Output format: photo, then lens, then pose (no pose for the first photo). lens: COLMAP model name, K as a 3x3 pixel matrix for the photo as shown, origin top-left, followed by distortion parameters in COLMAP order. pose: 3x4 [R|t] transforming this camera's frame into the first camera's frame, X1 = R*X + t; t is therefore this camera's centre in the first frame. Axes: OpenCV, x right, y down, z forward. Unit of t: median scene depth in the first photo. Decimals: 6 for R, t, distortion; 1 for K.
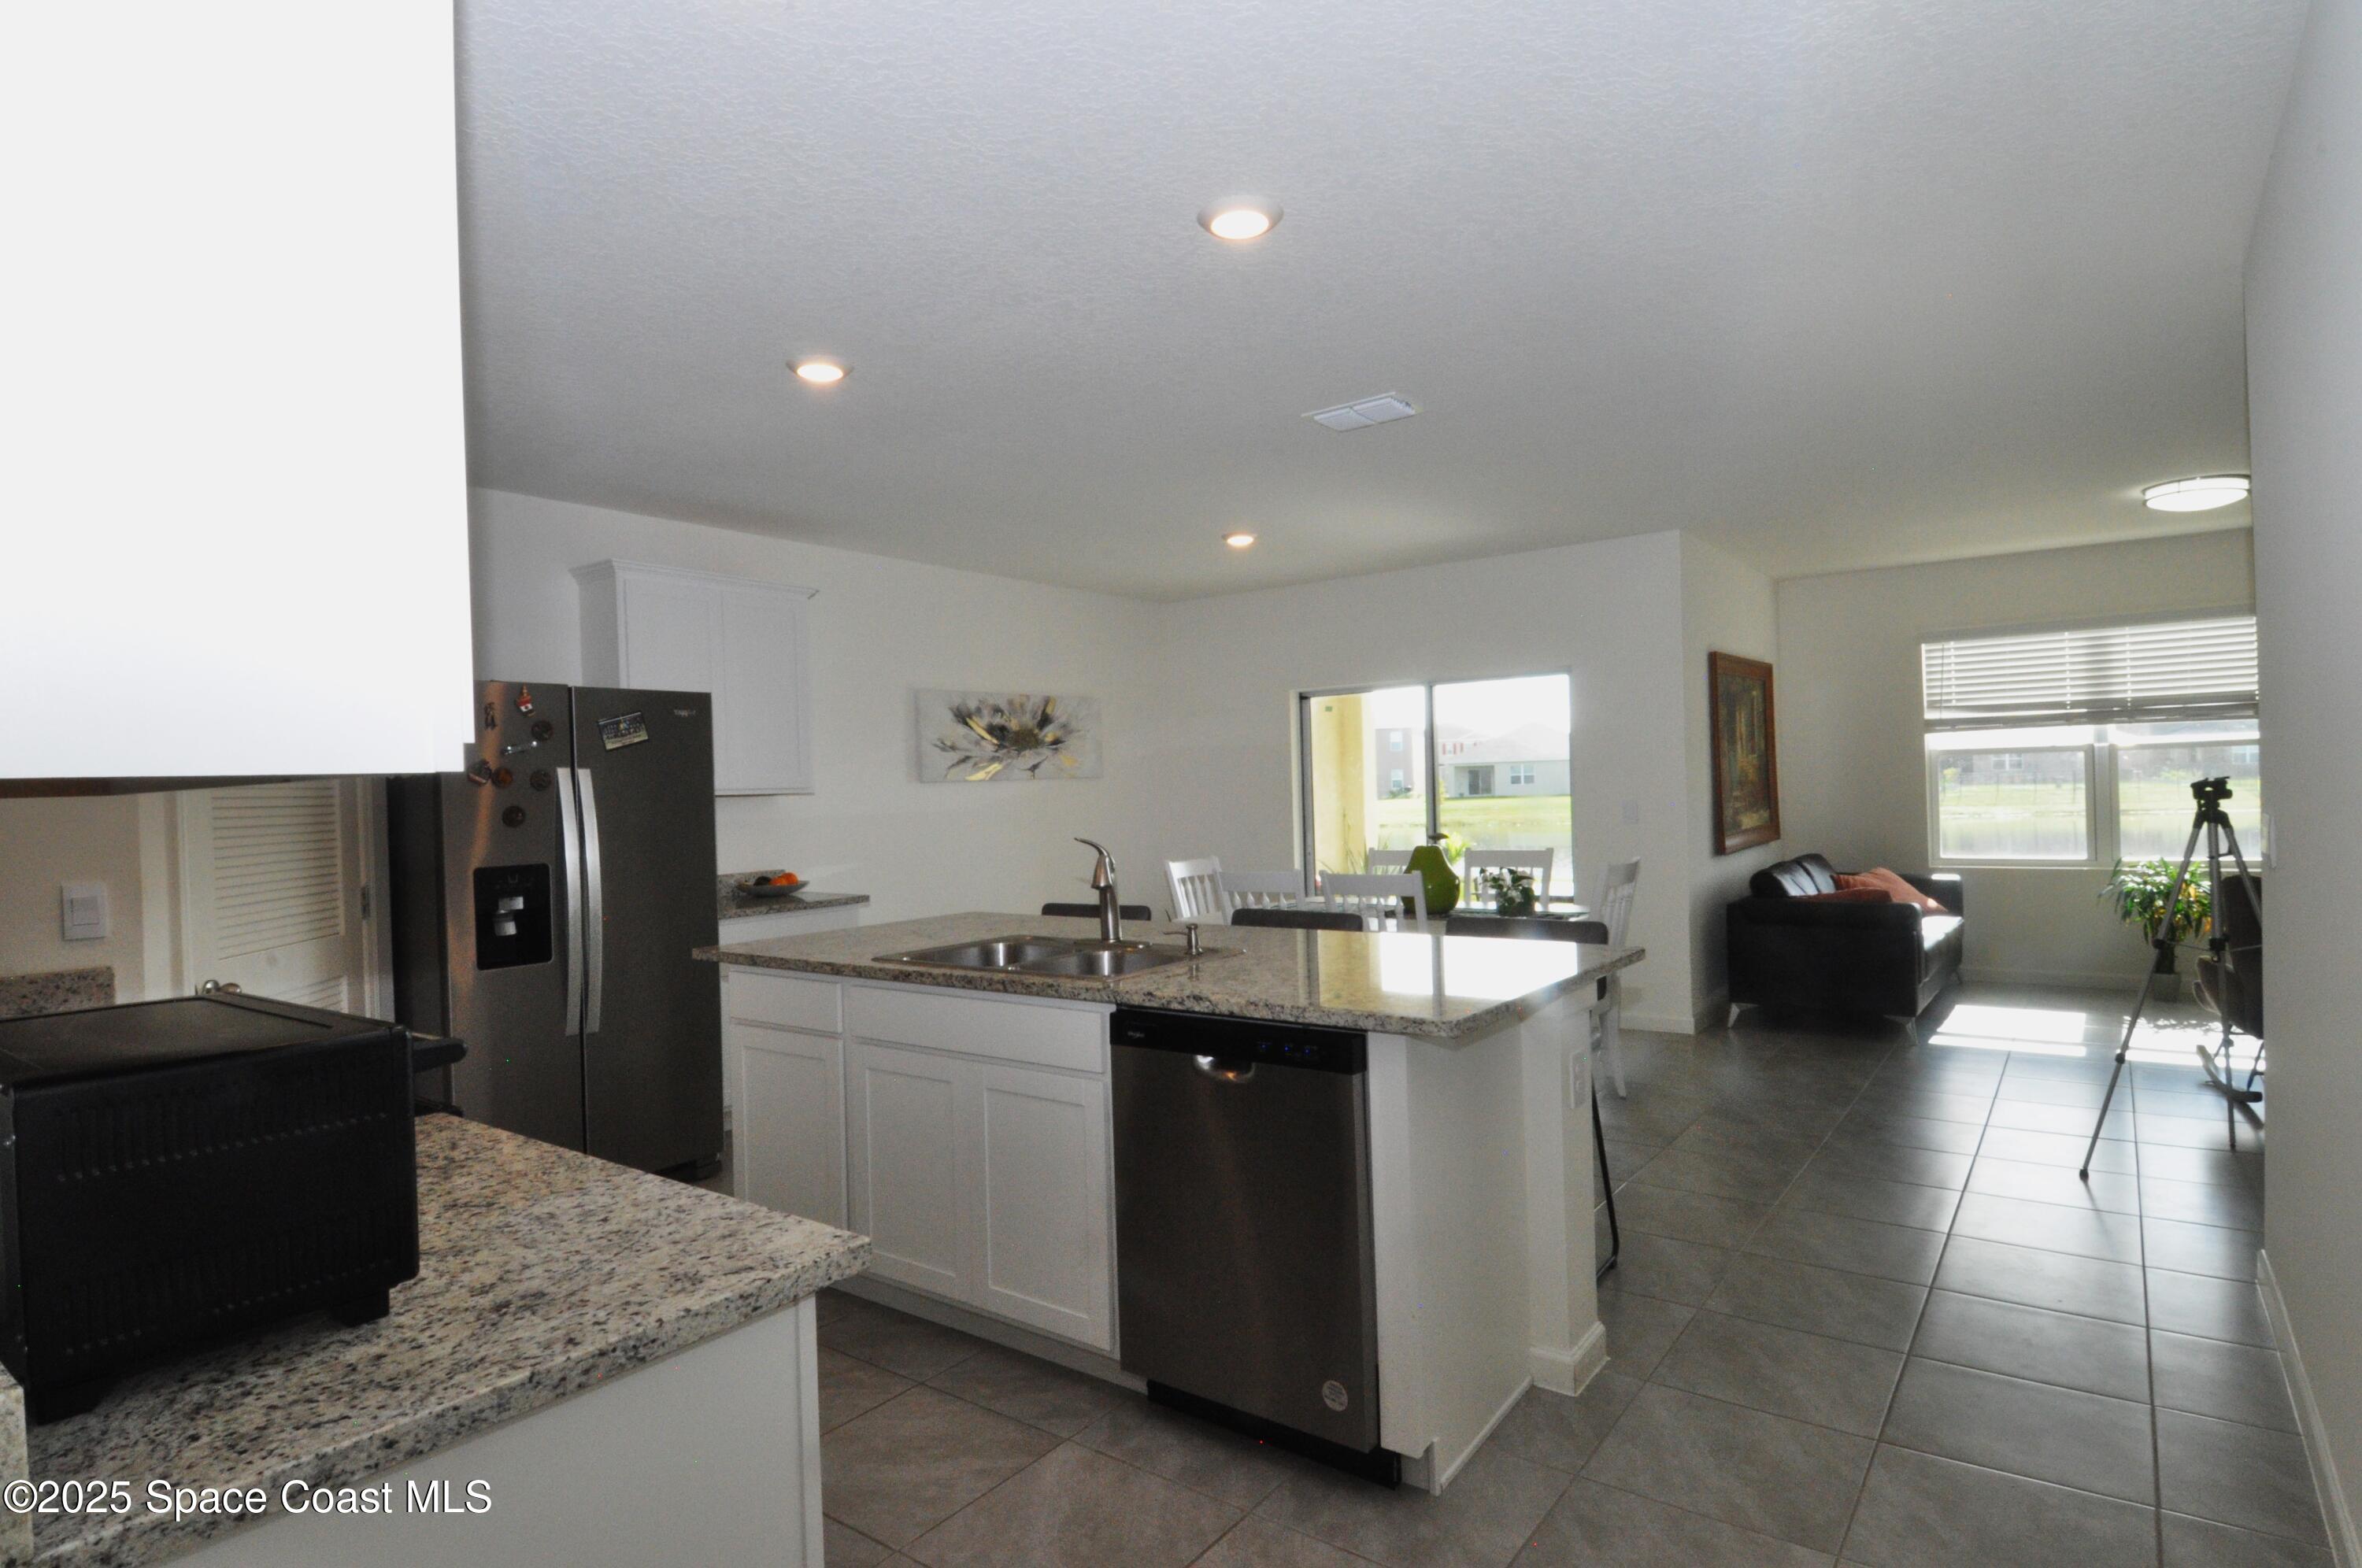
lens RADIAL K [[1230.0, 0, 1192.6], [0, 1230.0, 797.5], [0, 0, 1]] dist [0.008014, -0.002113]
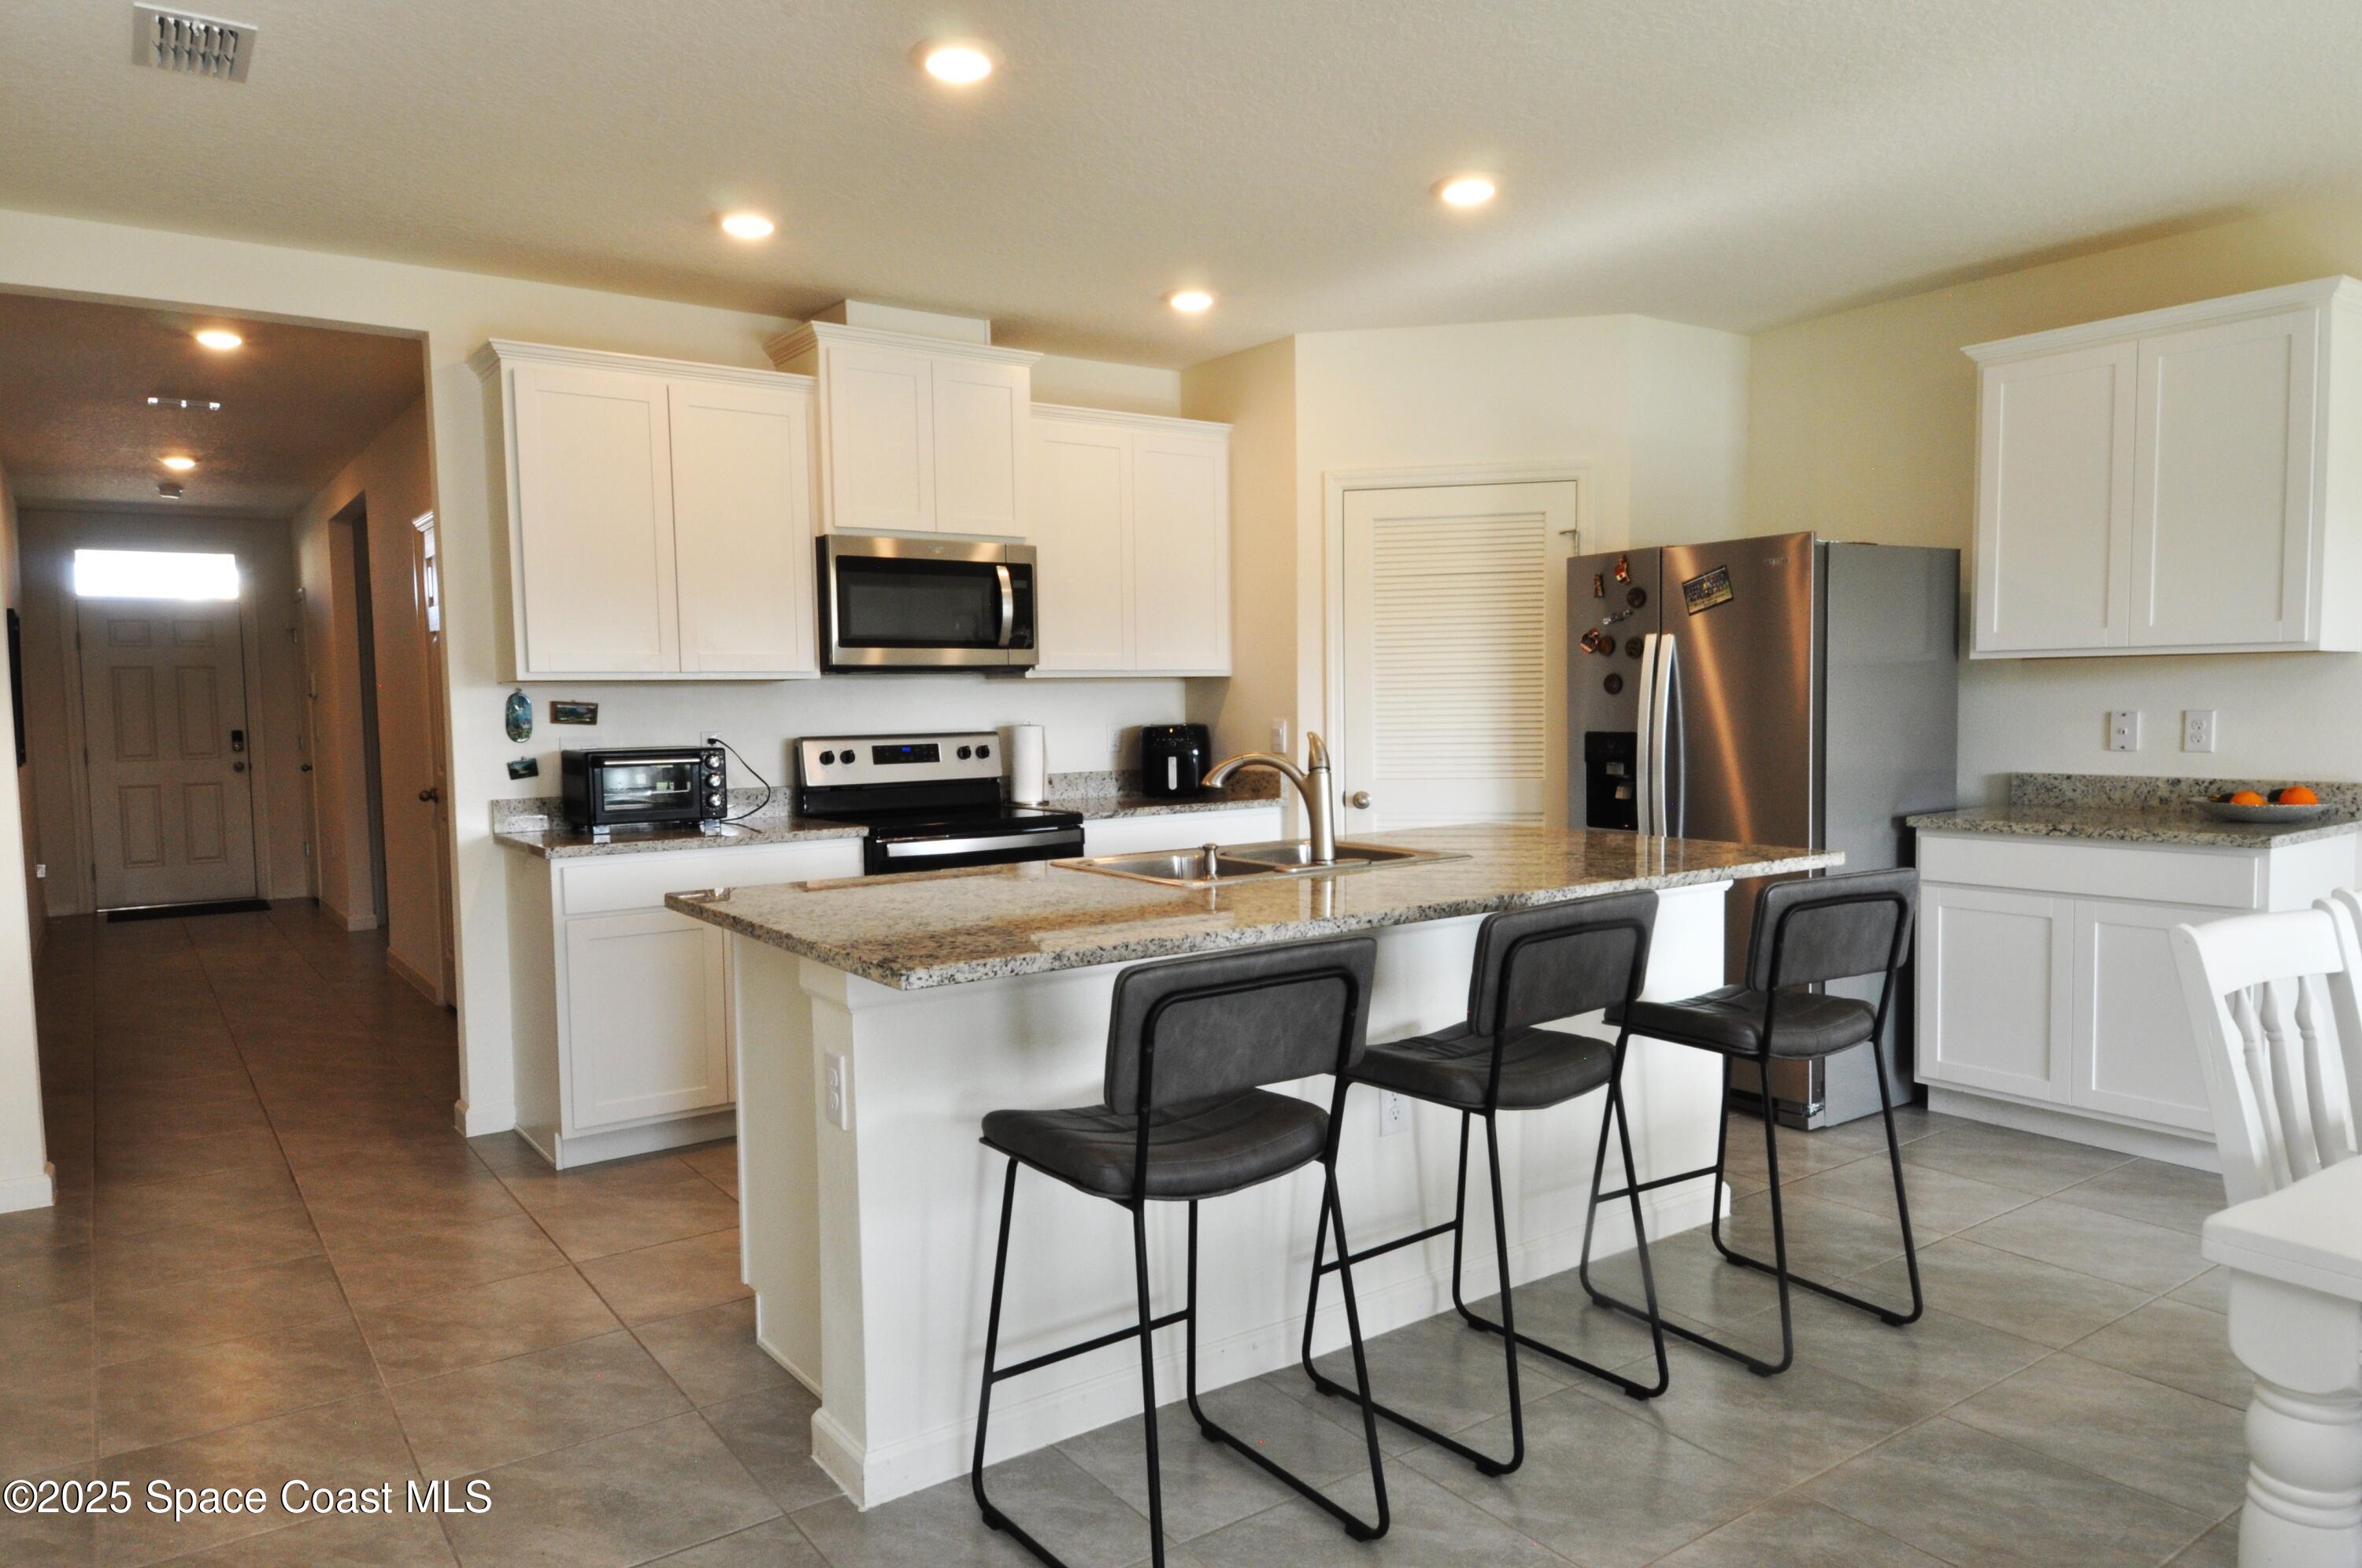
lens RADIAL K [[1531.0, 0, 1180.3], [0, 1531.0, 798.4], [0, 0, 1]] dist [0.024386, -0.012321]
pose [[-0.330784, 0.099395, -0.938458, 0.434414], [0.018200, 0.994925, 0.098961, -0.012425], [0.943531, 0.015655, -0.330914, 0.597178]]
